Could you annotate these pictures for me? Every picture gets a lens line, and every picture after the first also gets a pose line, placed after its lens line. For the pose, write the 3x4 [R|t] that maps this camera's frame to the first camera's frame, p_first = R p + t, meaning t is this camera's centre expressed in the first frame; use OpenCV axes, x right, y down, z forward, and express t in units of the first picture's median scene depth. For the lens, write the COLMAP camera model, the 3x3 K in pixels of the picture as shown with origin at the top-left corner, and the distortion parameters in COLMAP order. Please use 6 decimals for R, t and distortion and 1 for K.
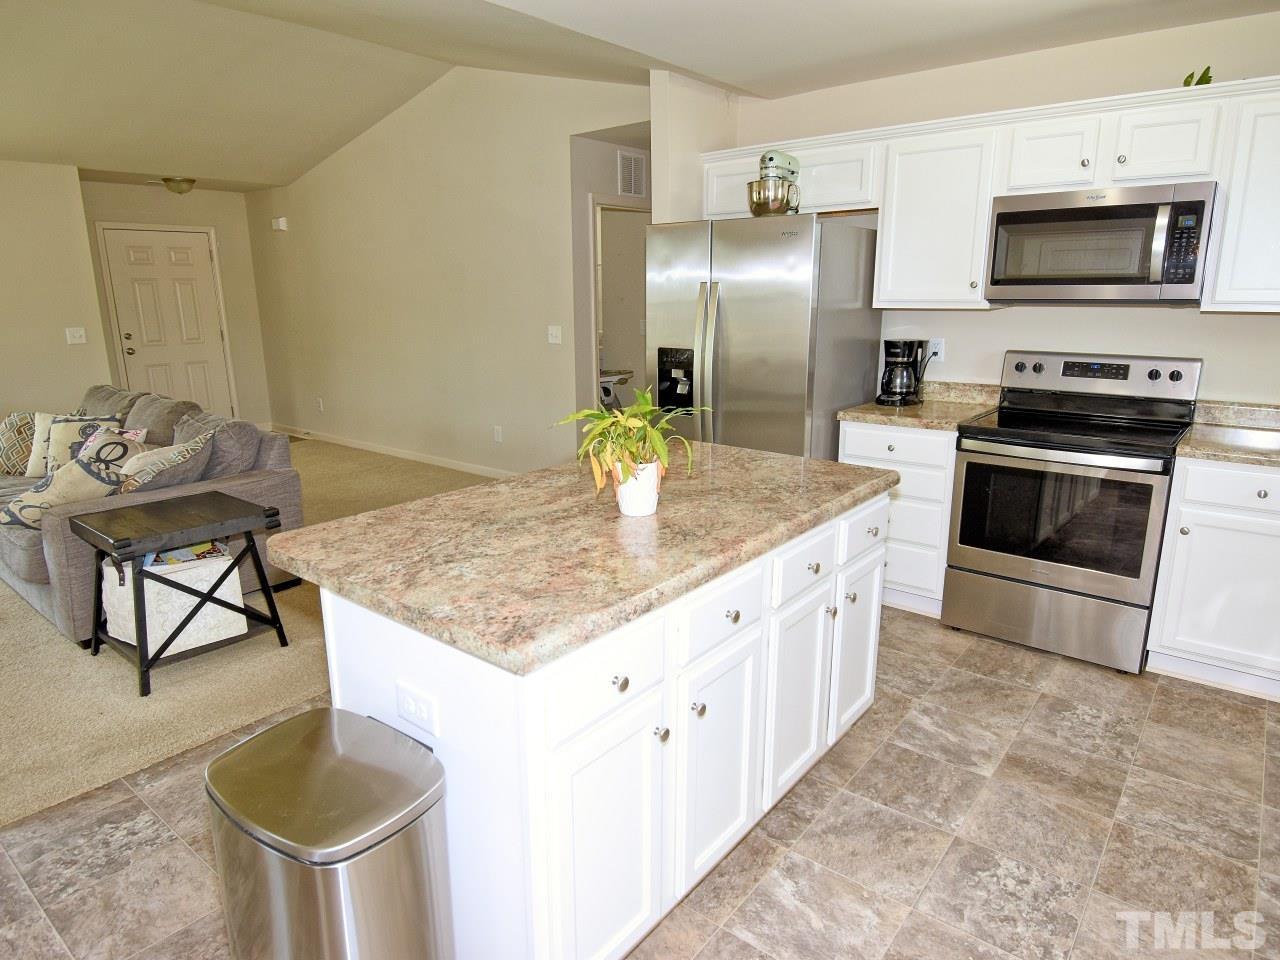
lens RADIAL K [[780.2, 0, 640.2], [0, 780.2, 478.5], [0, 0, 1]] dist [0.007450, -0.015348]
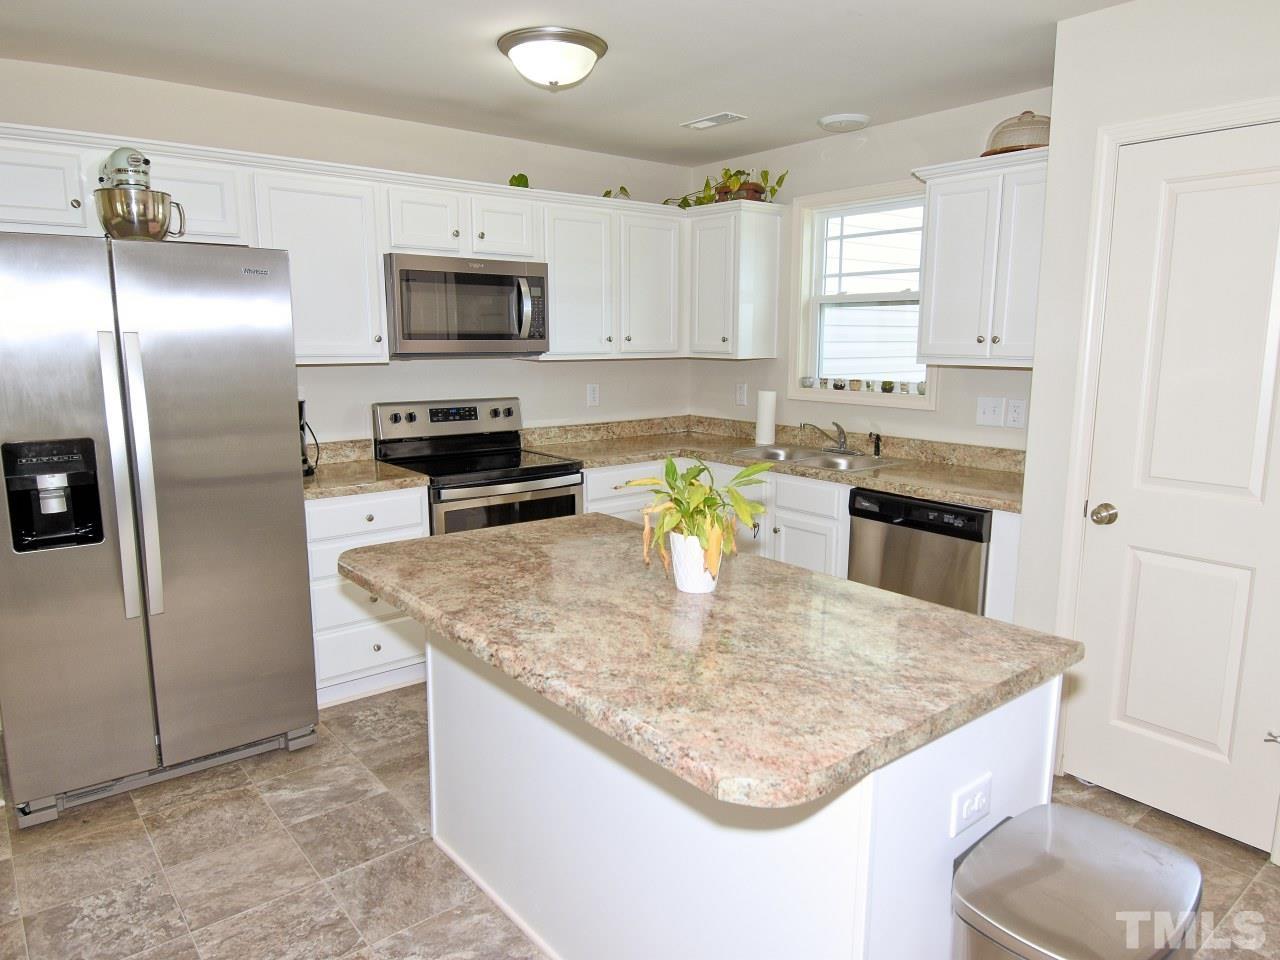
lens RADIAL K [[847.7, 0, 648.1], [0, 847.7, 486.5], [0, 0, 1]] dist [0.005924, -0.015108]
pose [[0.198529, -0.164818, 0.966137, -0.840460], [0.226692, 0.966751, 0.118340, -0.178673], [-0.953518, 0.195521, 0.229291, 0.710078]]
